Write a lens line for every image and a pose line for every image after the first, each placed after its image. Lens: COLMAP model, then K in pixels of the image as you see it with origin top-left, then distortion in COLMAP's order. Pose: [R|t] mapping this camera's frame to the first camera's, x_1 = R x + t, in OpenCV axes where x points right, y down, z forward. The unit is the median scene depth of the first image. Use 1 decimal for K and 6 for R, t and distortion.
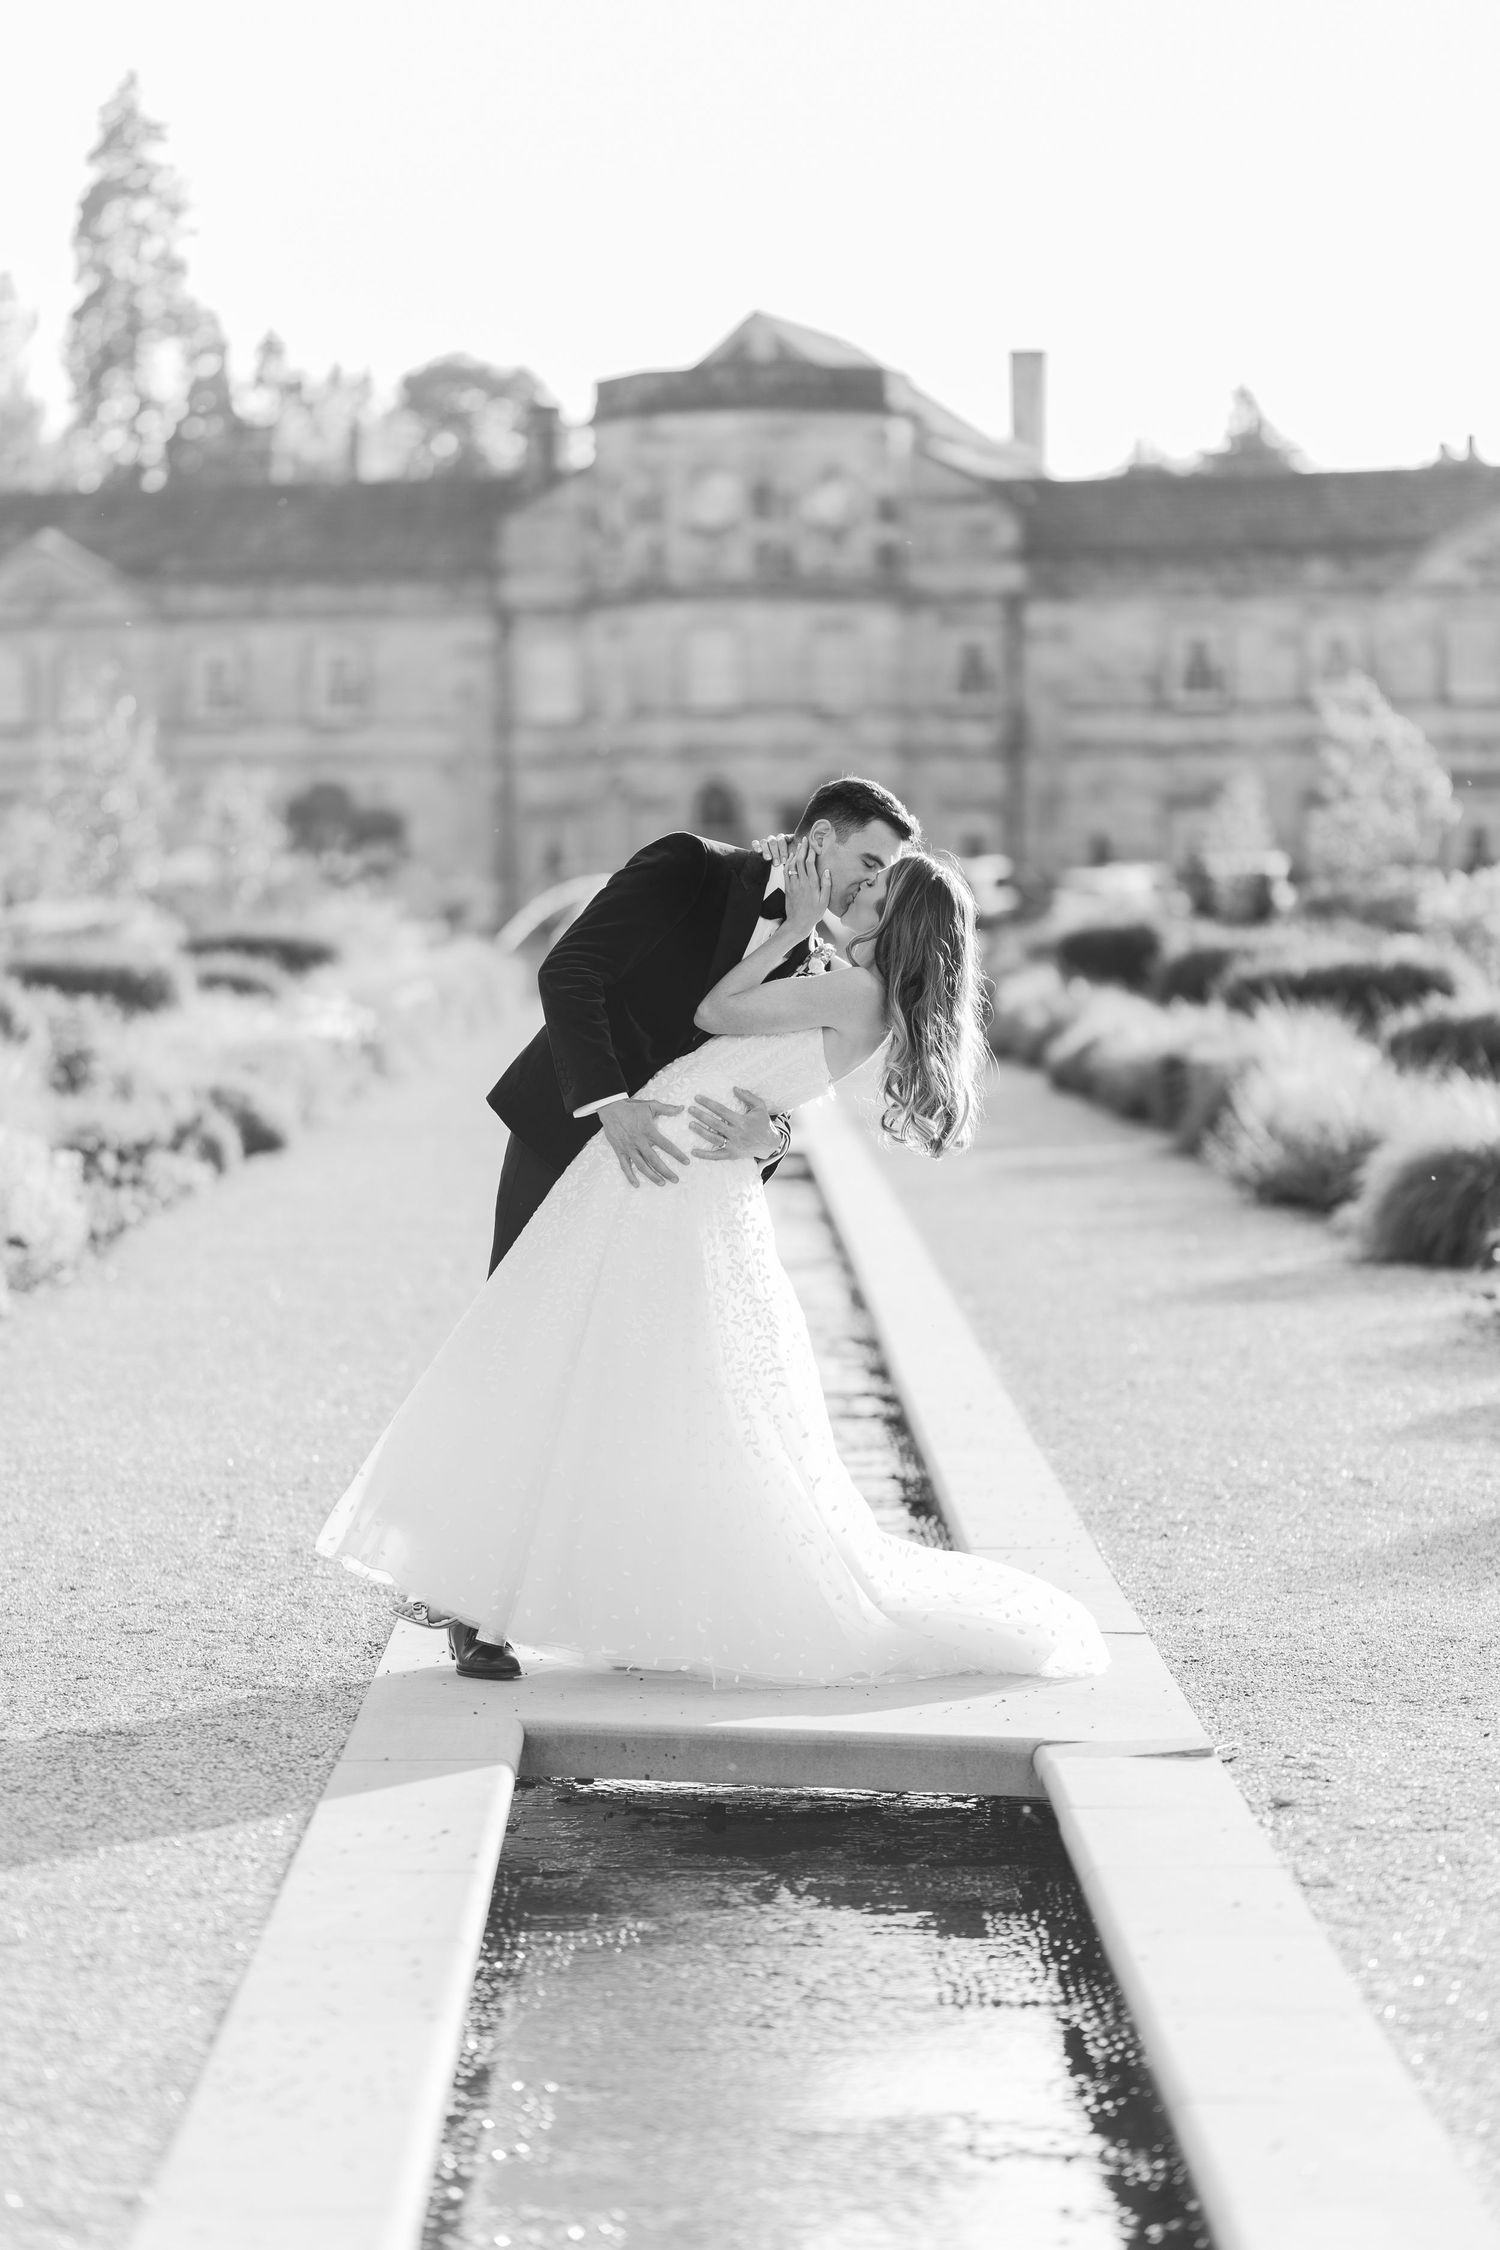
lens RADIAL K [[6176.9, 0, 750.0], [0, 6176.9, 1125.0], [0, 0, 1]] dist [0.000338, 0.322985]
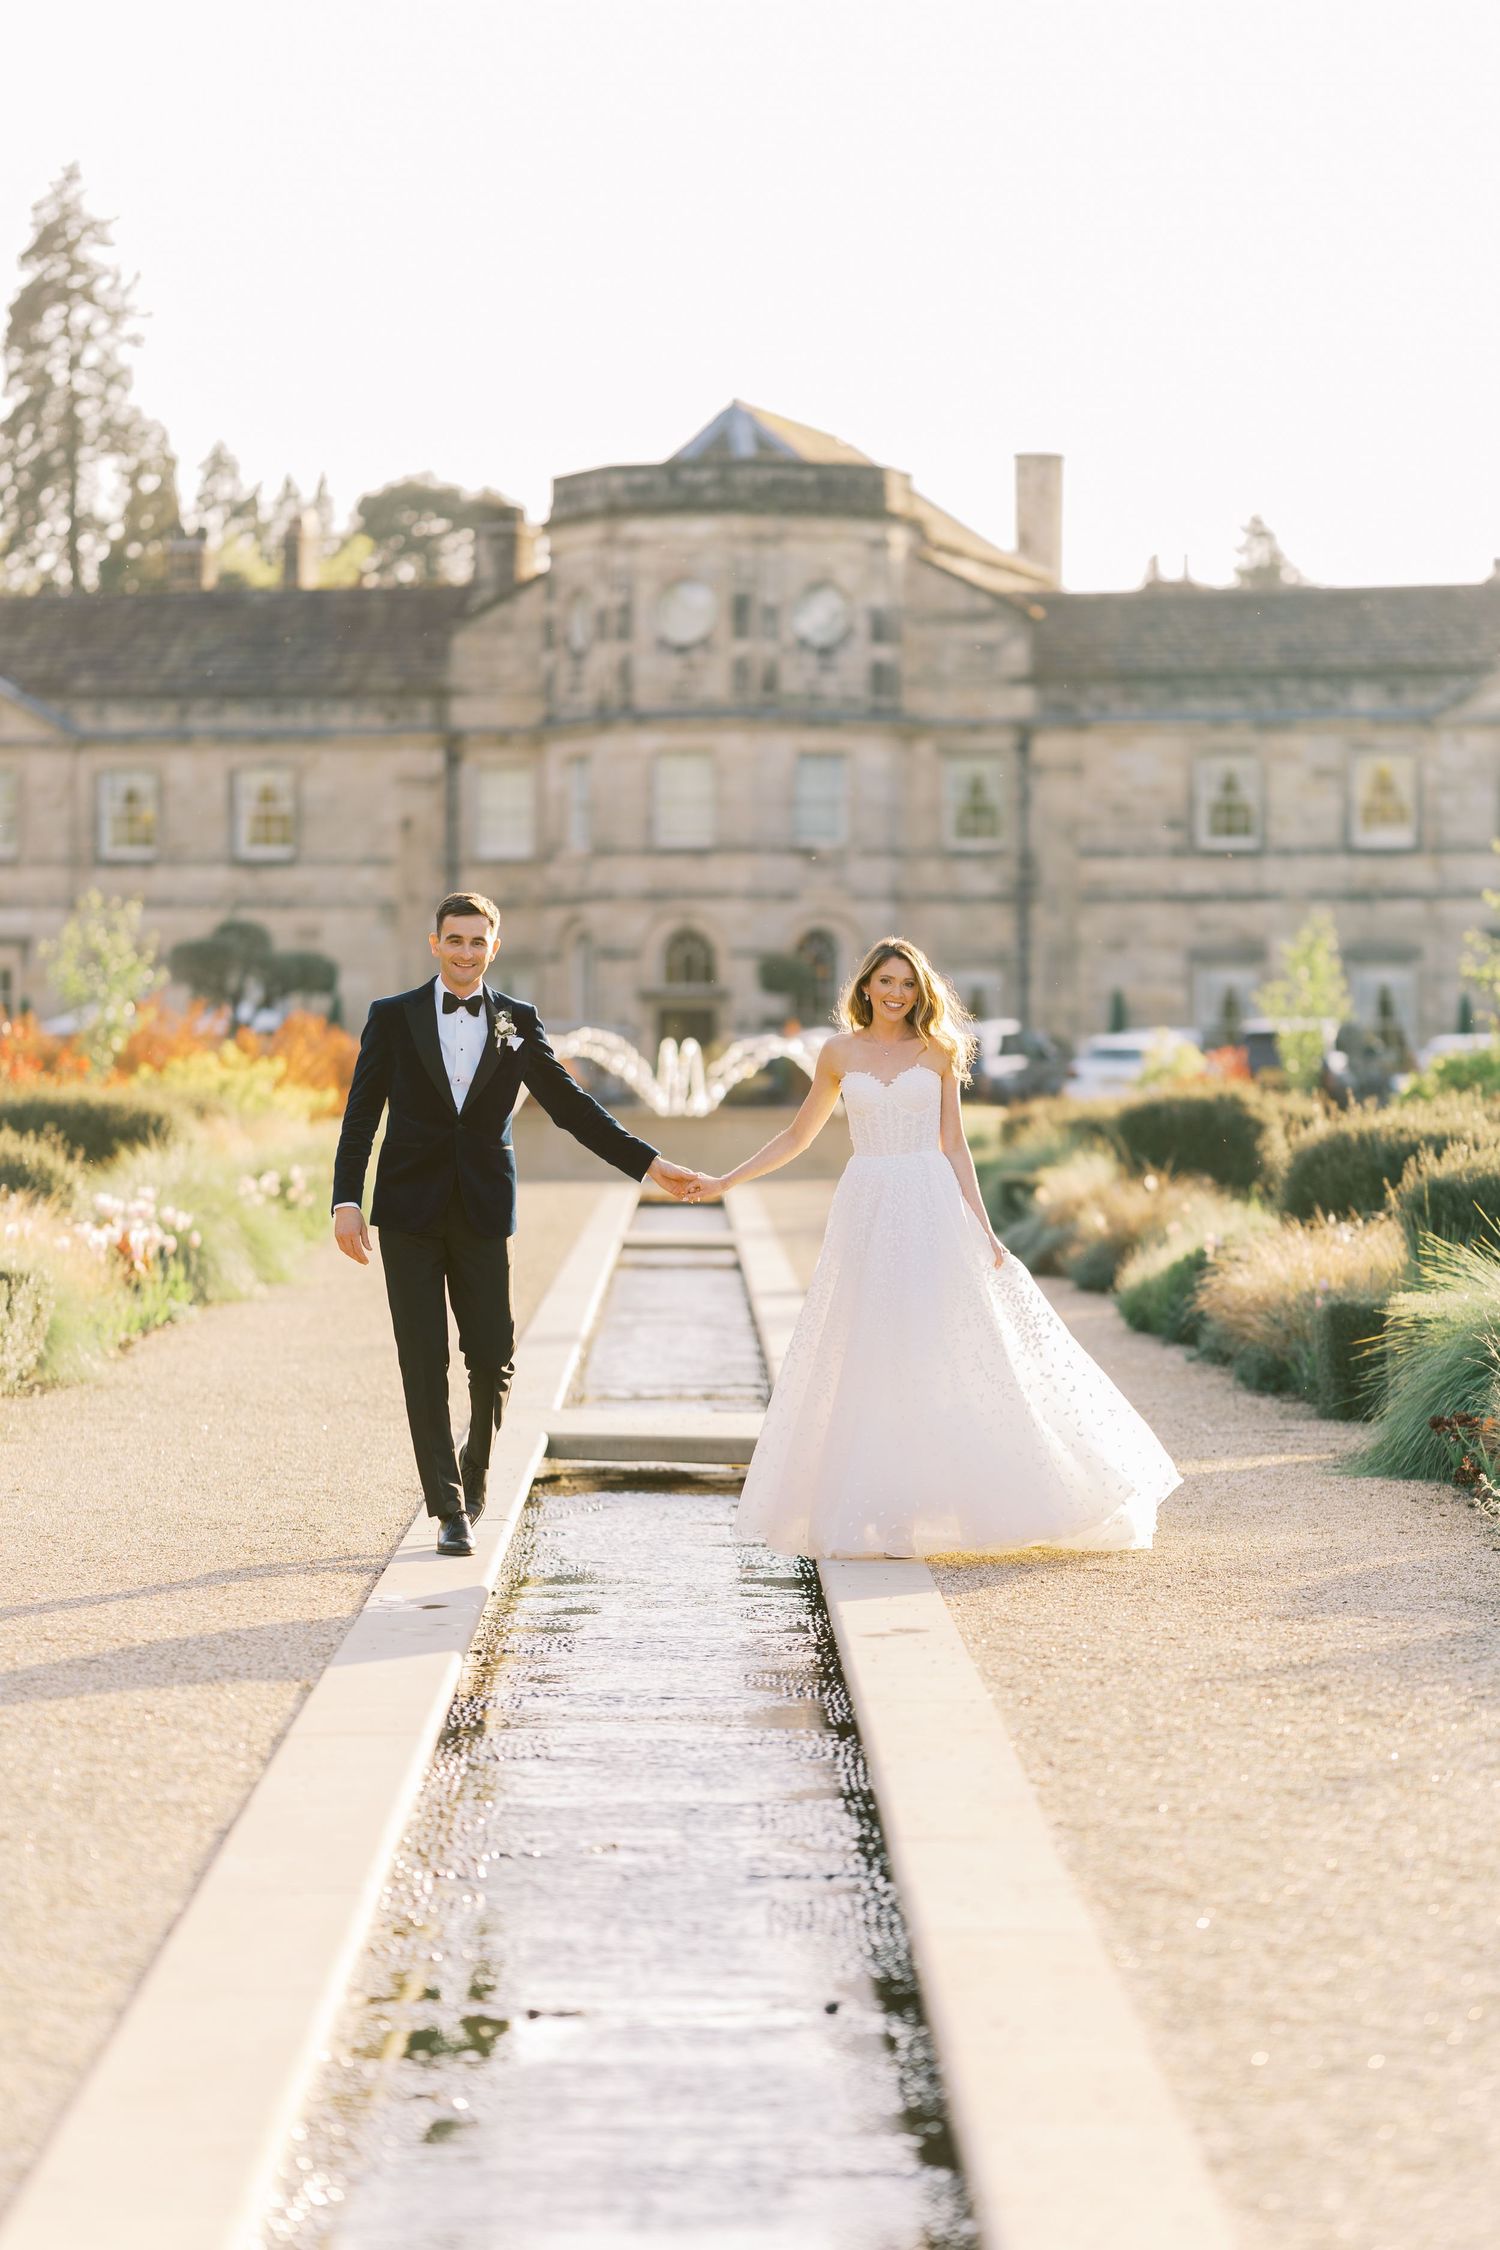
lens RADIAL K [[5840.0, 0, 754.5], [0, 5840.0, 1165.9], [0, 0, 1]] dist [0.001433, 0.658546]
pose [[0.999945, 0.009721, 0.003886, 0.001260], [-0.009646, 0.999774, -0.018940, -0.005866], [-0.004069, 0.018901, 0.999813, 0.166859]]
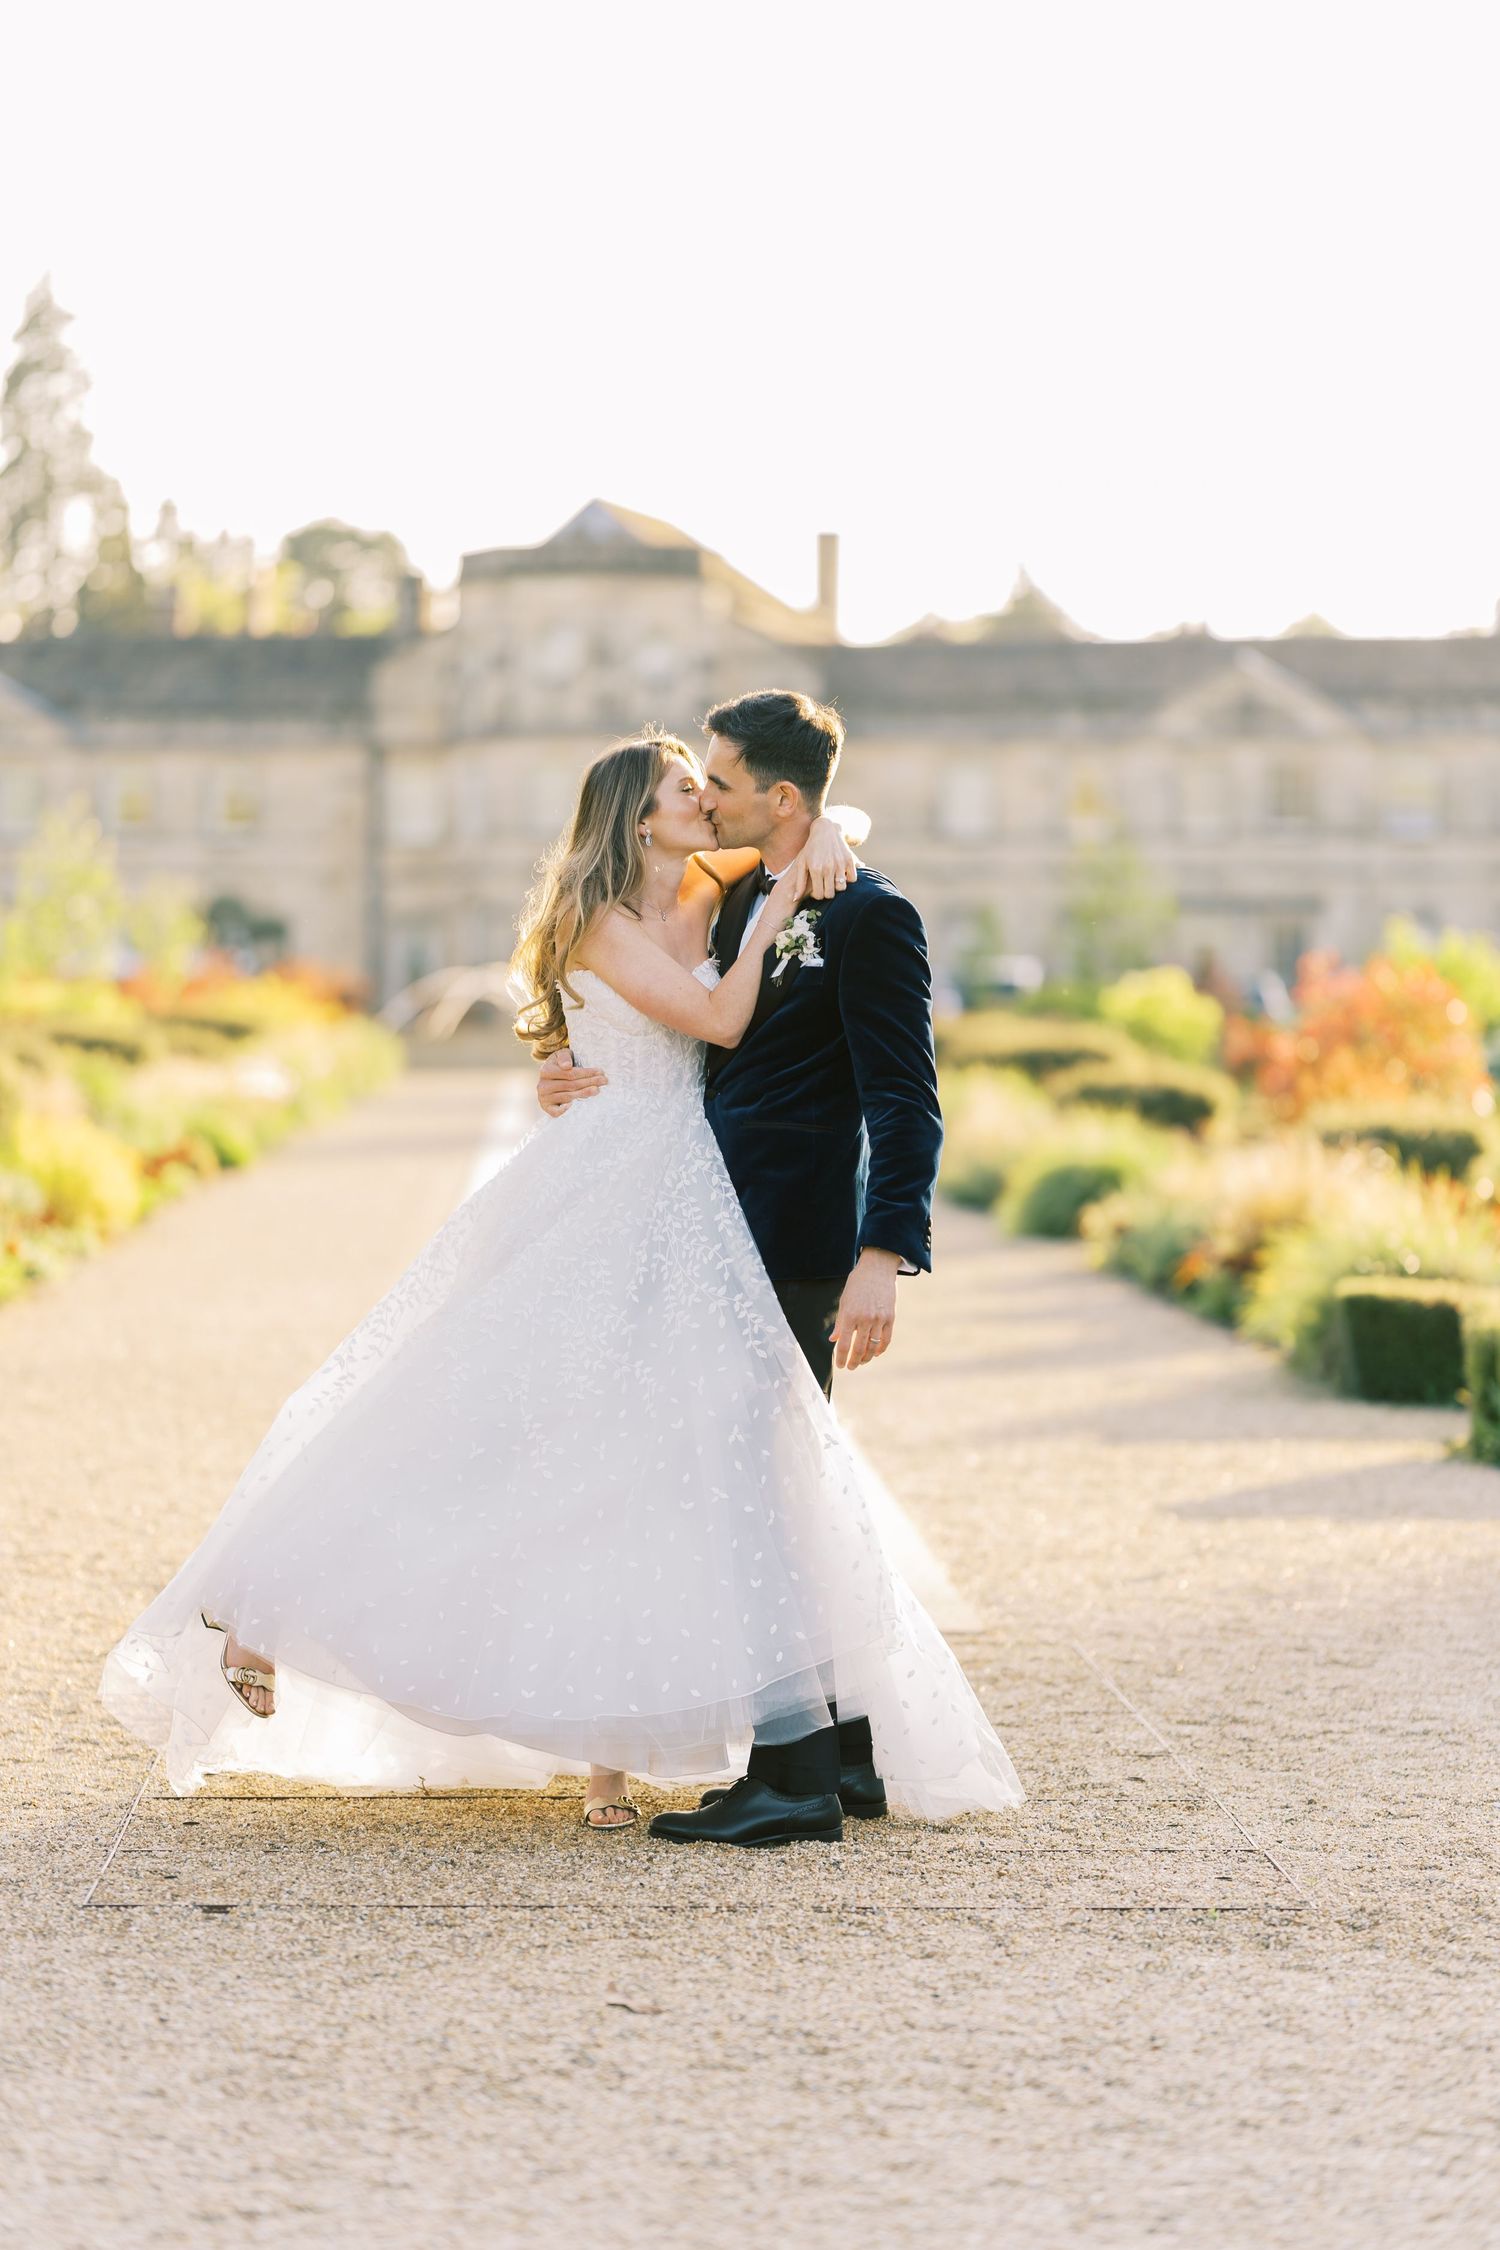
lens RADIAL K [[5840.0, 0, 754.5], [0, 5840.0, 1165.9], [0, 0, 1]] dist [0.001433, 0.658546]
pose [[0.999442, 0.013176, 0.030684, -0.001285], [-0.012910, 0.999878, -0.008828, 0.005223], [-0.030797, 0.008427, 0.999490, -0.112701]]
